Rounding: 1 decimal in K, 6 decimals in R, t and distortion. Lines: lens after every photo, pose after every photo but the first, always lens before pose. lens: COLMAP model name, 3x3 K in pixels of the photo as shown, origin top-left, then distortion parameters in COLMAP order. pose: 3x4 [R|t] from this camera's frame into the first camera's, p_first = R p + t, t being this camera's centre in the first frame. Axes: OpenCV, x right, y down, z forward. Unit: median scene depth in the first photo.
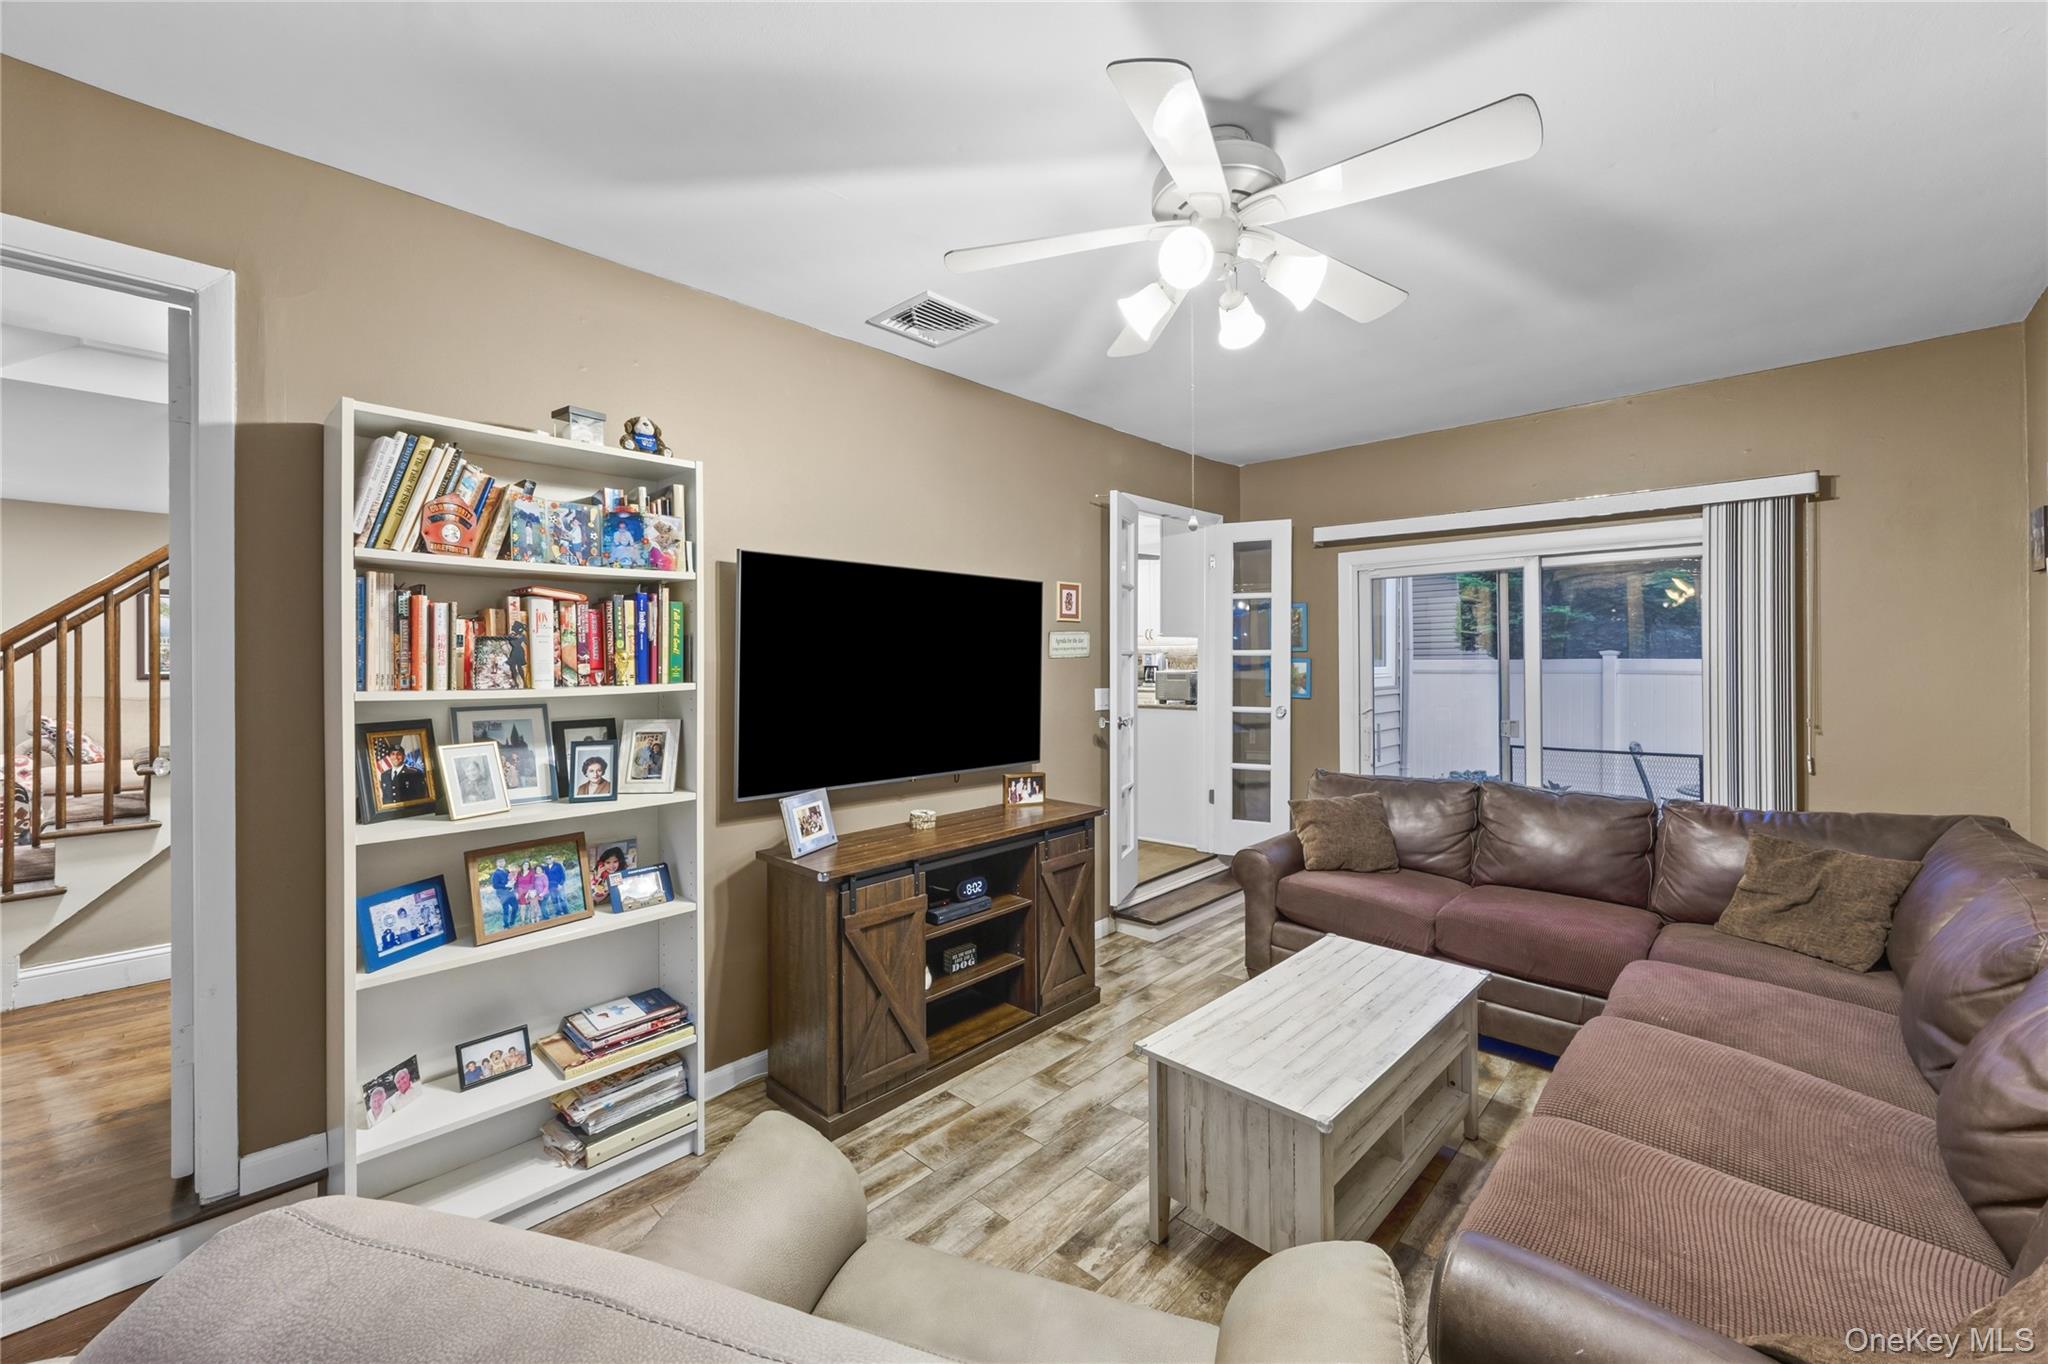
lens RADIAL K [[816.3, 0, 1028.5], [0, 816.3, 660.1], [0, 0, 1]] dist [0.004539, 0.000361]
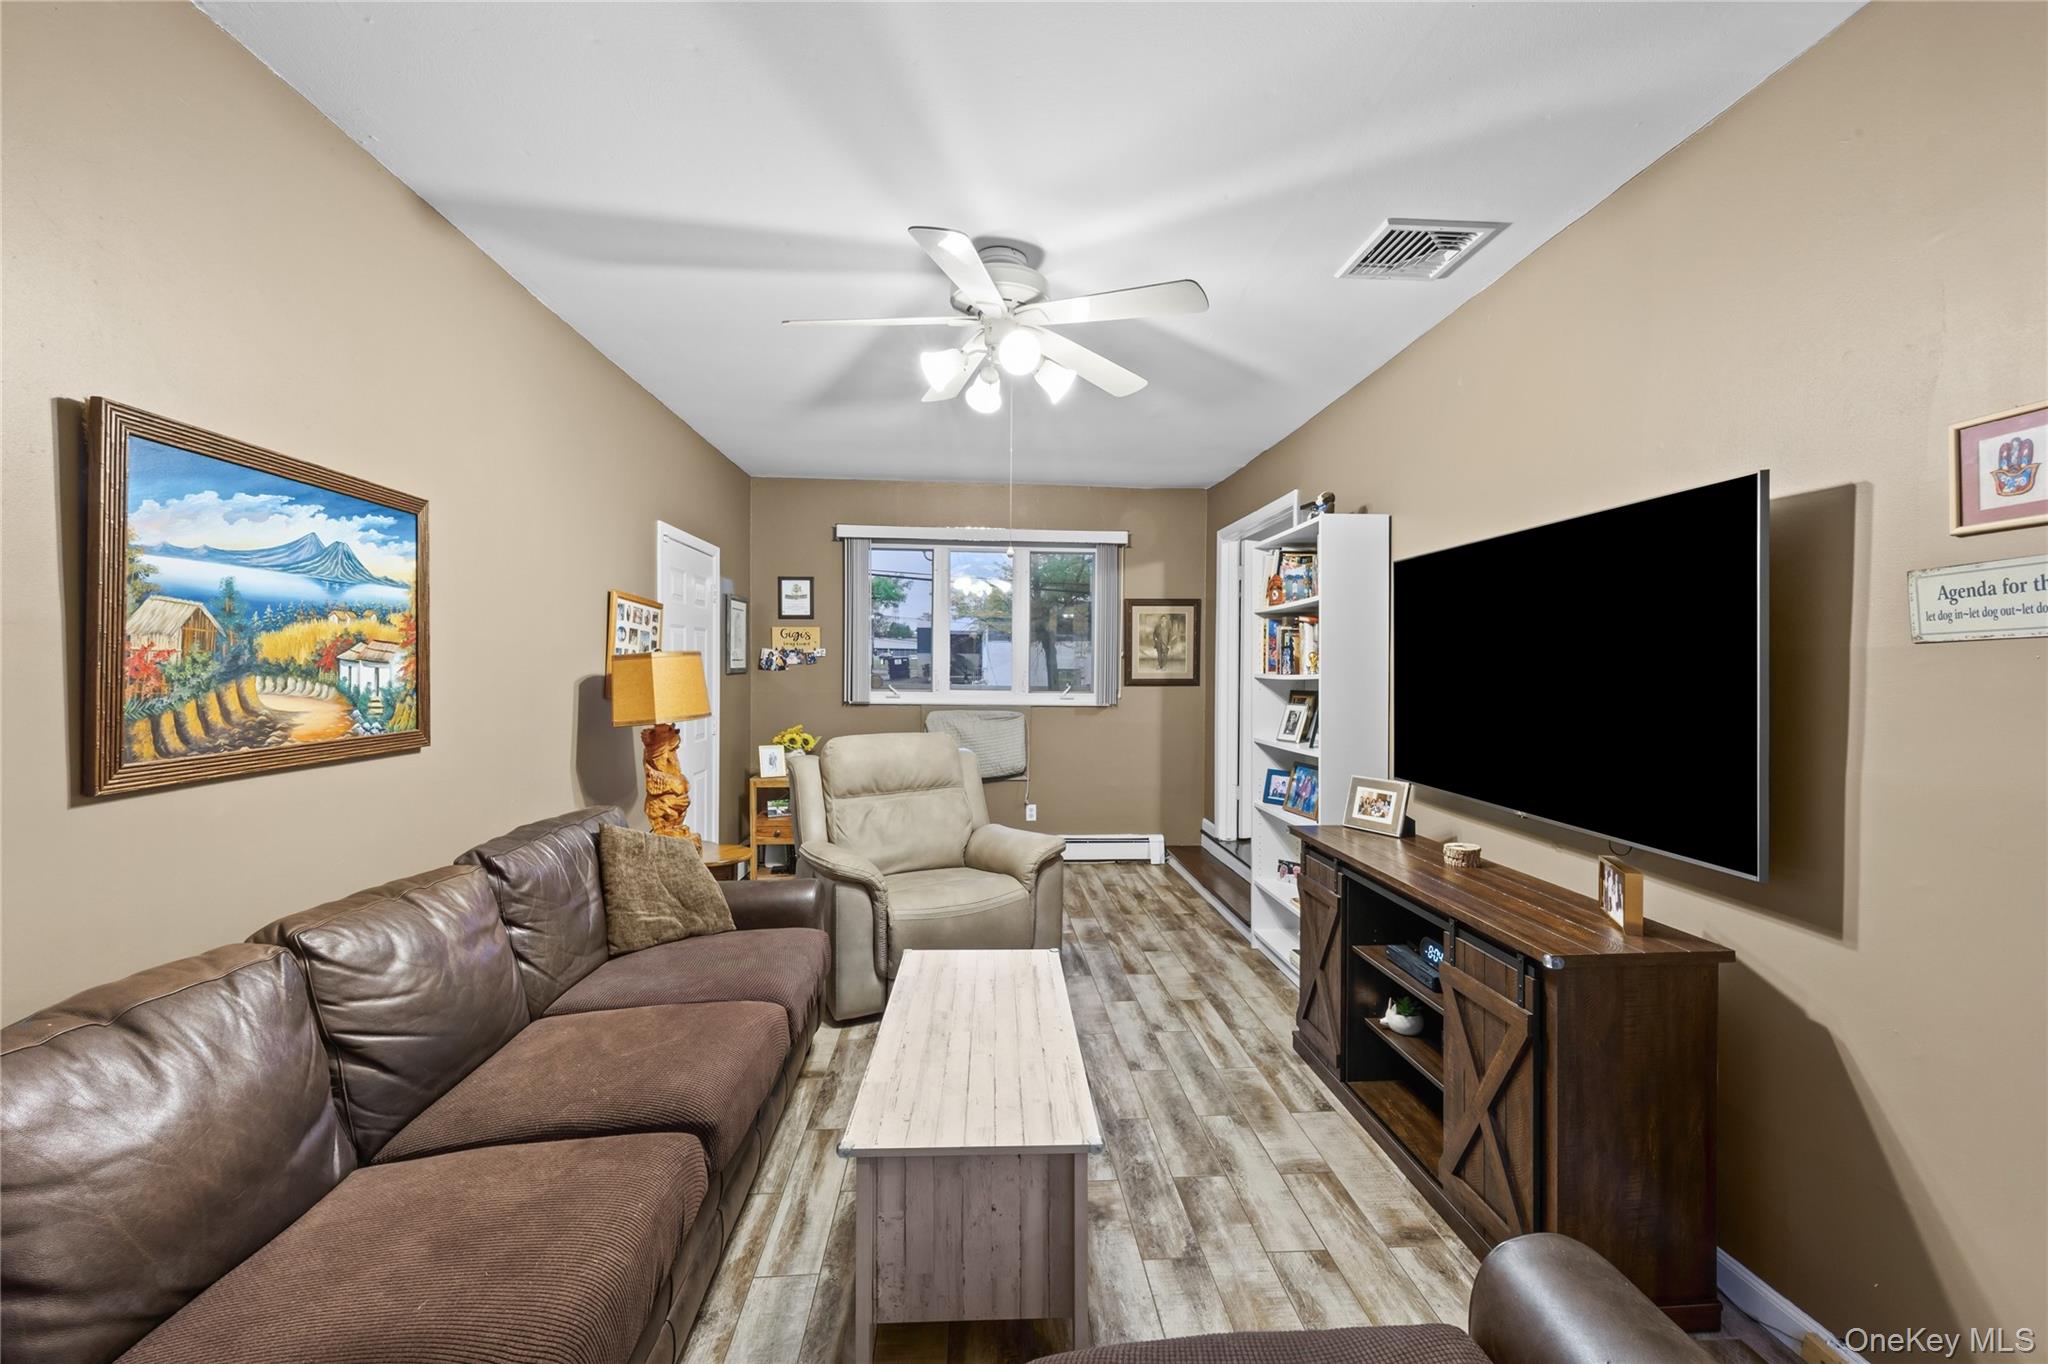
lens RADIAL K [[816.3, 0, 1024.6], [0, 816.3, 673.4], [0, 0, 1]] dist [0.004539, 0.000361]
pose [[-0.684409, 0.005436, -0.729078, 0.894748], [-0.001175, 0.999963, 0.008559, 0.013837], [0.729097, 0.006715, -0.684377, 1.485779]]
